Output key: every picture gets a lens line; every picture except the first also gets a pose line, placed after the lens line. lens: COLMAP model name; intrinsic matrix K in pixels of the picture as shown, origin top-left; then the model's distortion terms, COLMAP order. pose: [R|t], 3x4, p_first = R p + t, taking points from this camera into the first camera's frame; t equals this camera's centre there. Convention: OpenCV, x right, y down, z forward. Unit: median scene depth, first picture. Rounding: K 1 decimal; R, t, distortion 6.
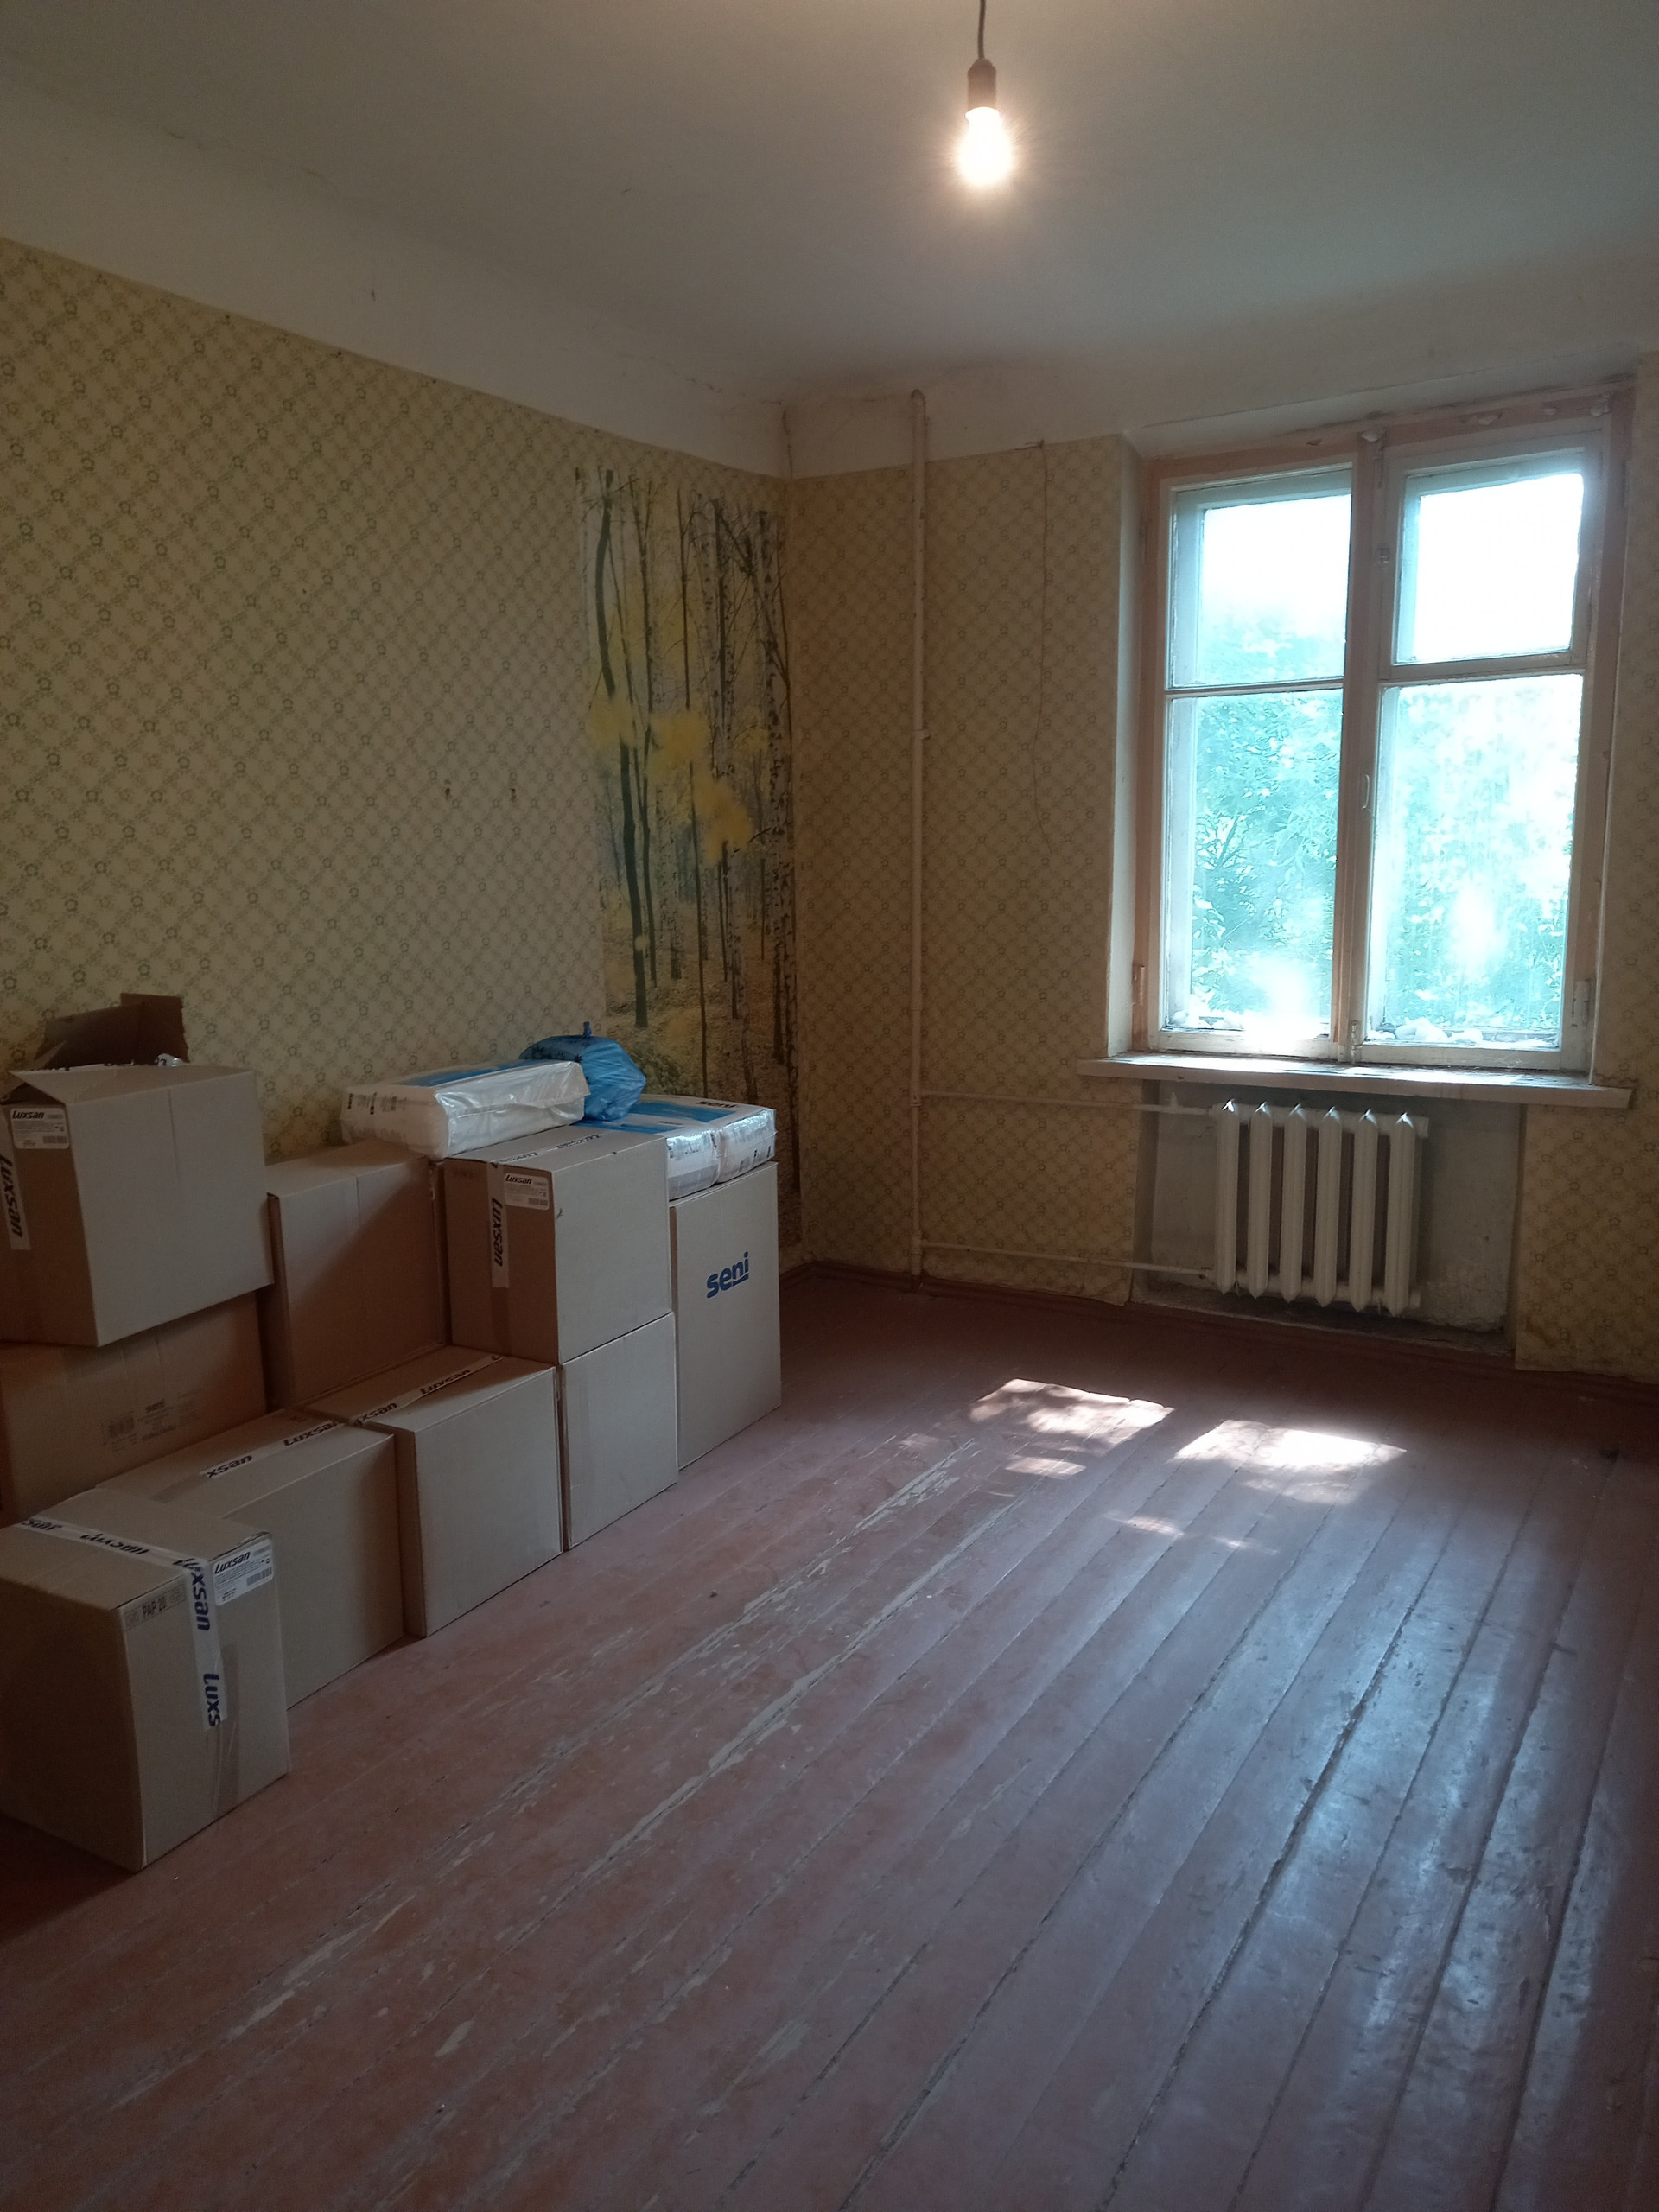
lens RADIAL K [[1605.2, 0, 829.5], [0, 1605.2, 1106.0], [0, 0, 1]] dist [0.133941, -0.134951]
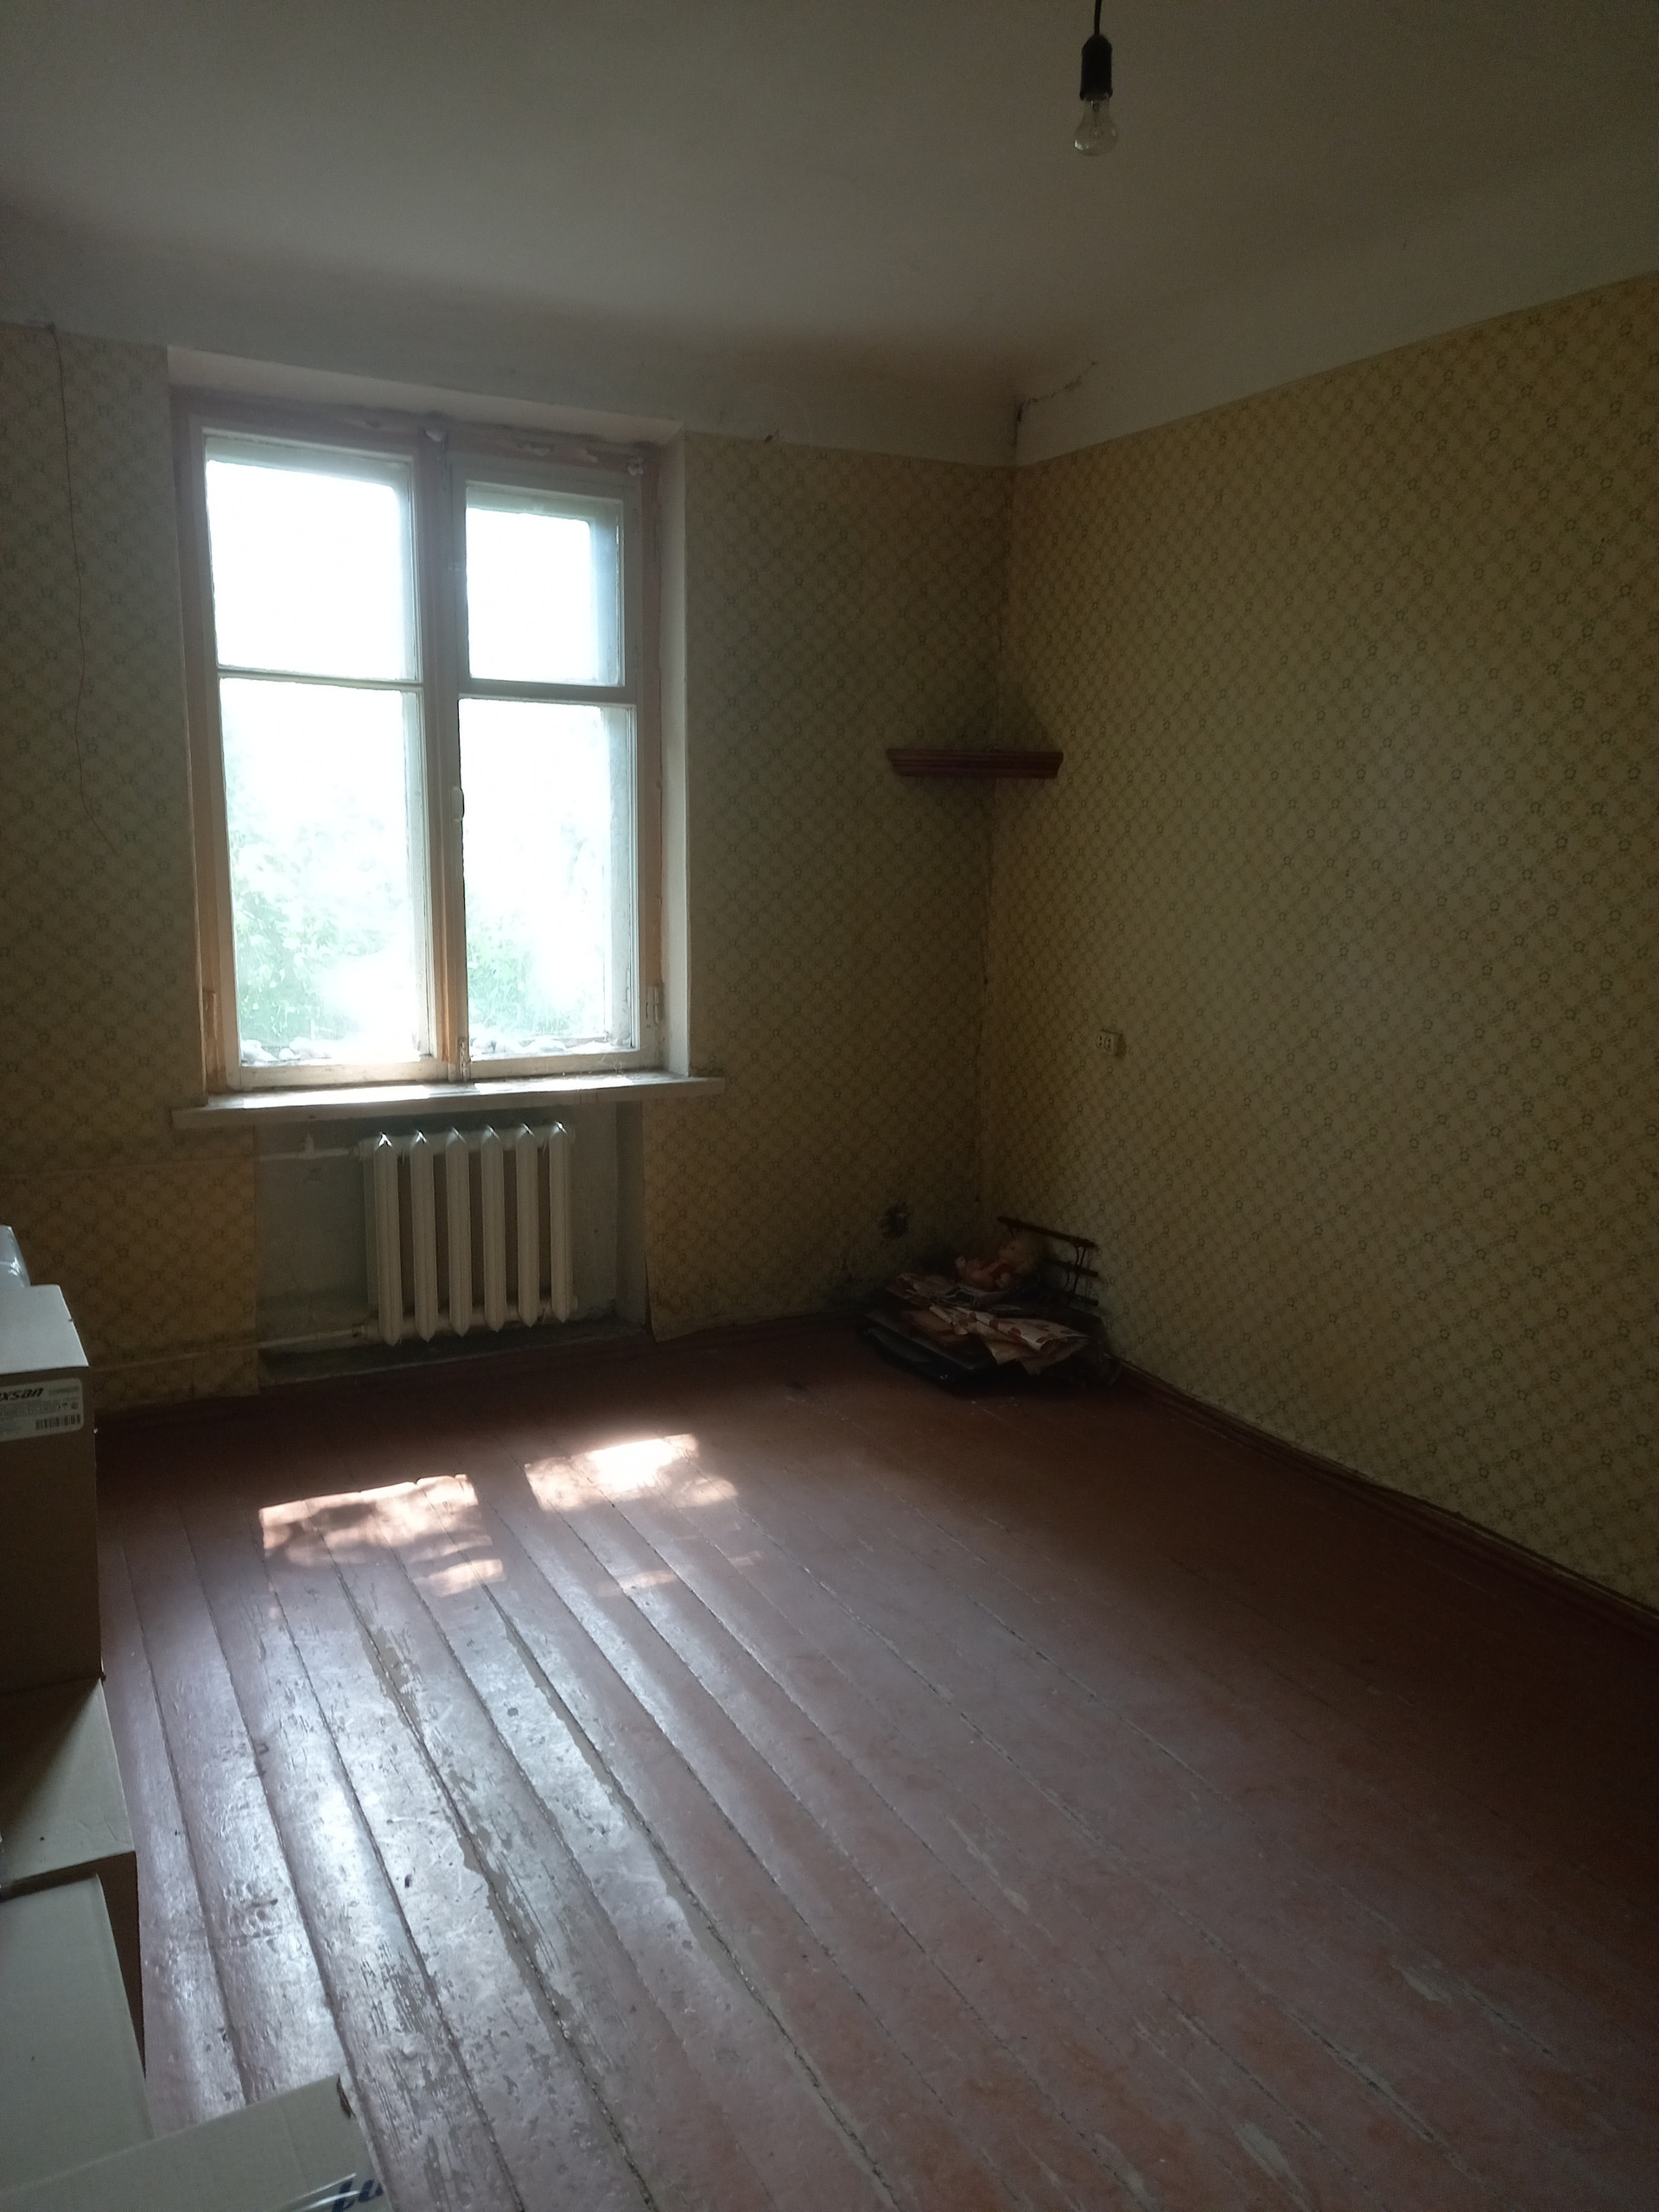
lens RADIAL K [[1605.2, 0, 829.5], [0, 1605.2, 1106.0], [0, 0, 1]] dist [0.133941, -0.134951]
pose [[0.518794, -0.112702, 0.847438, -0.404032], [0.118518, 0.991182, 0.059262, -0.044557], [-0.846644, 0.069692, 0.527576, 0.314506]]
